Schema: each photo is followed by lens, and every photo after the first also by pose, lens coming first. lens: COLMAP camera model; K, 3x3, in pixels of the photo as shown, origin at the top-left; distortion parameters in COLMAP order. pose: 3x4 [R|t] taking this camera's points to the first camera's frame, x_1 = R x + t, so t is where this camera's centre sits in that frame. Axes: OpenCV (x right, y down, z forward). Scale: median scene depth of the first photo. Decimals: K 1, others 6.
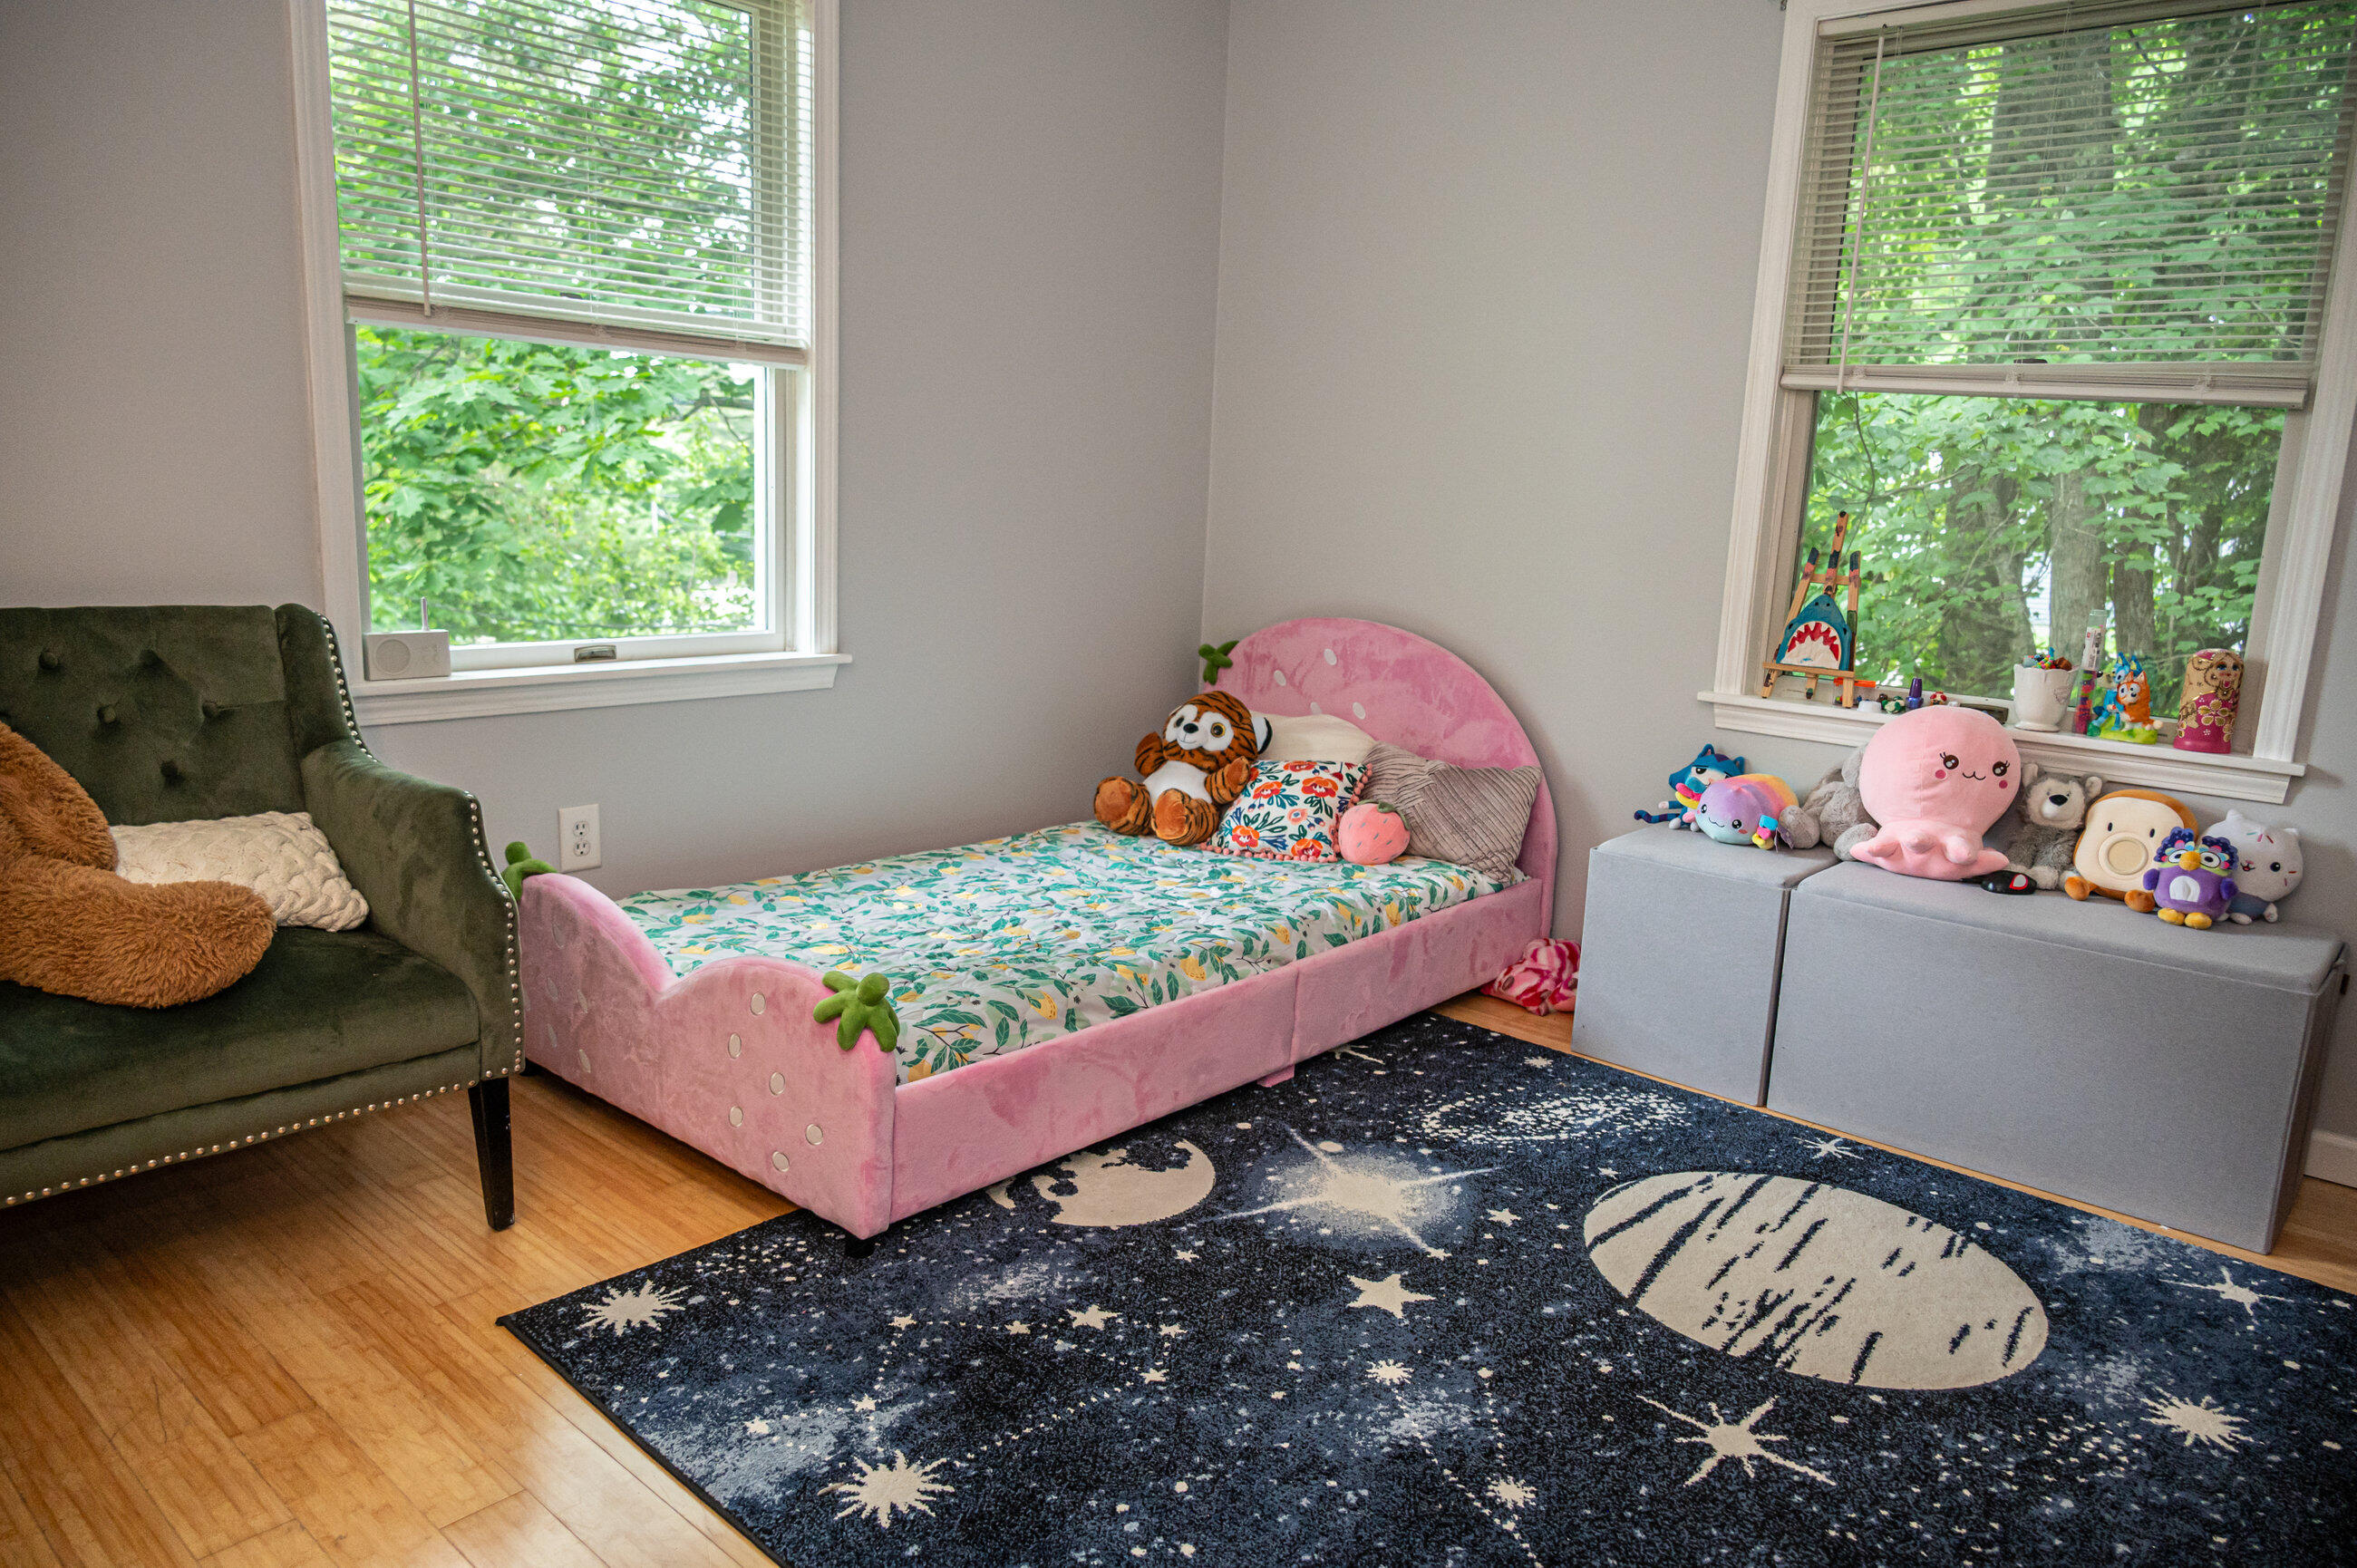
lens RADIAL K [[1571.4, 0, 1173.7], [0, 1571.4, 792.1], [0, 0, 1]] dist [-0.003159, -0.000082]
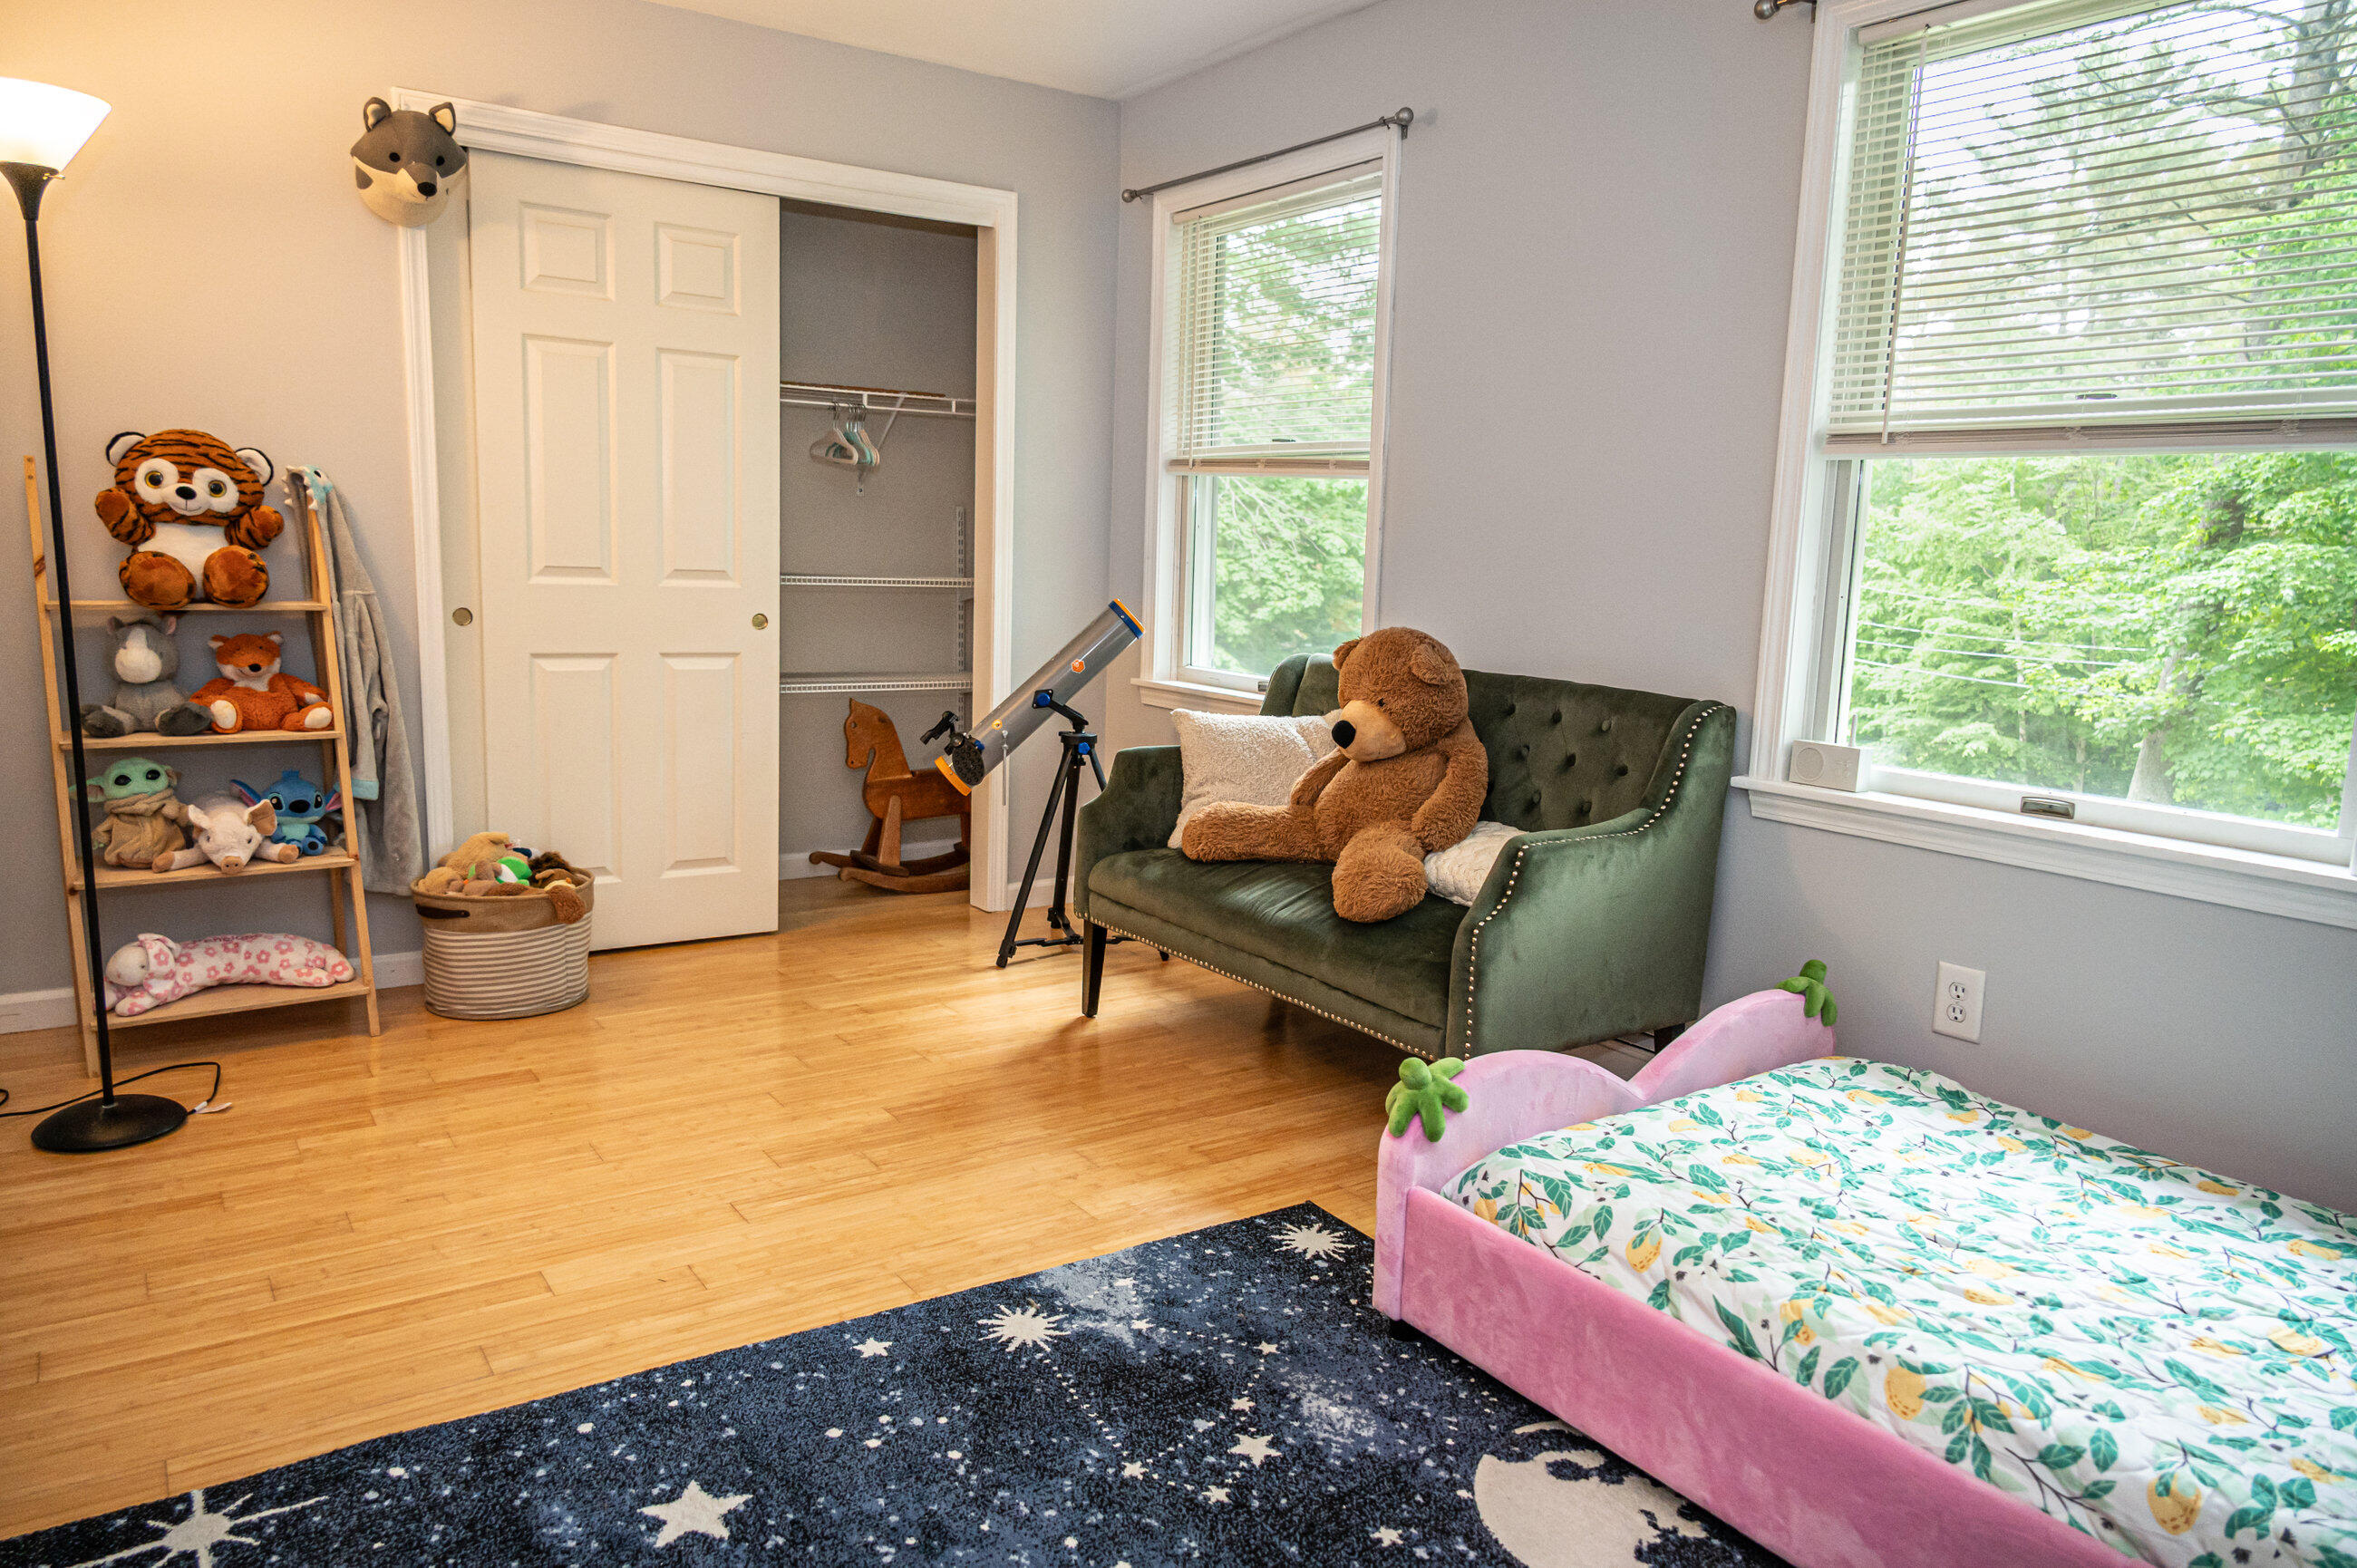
lens RADIAL K [[1571.4, 0, 1179.5], [0, 1571.4, 777.9], [0, 0, 1]] dist [-0.003159, -0.000082]
pose [[-0.235127, 0.098072, -0.967004, 0.668387], [-0.232228, 0.960414, 0.153870, -0.147639], [0.943814, 0.260744, -0.203044, 0.849742]]
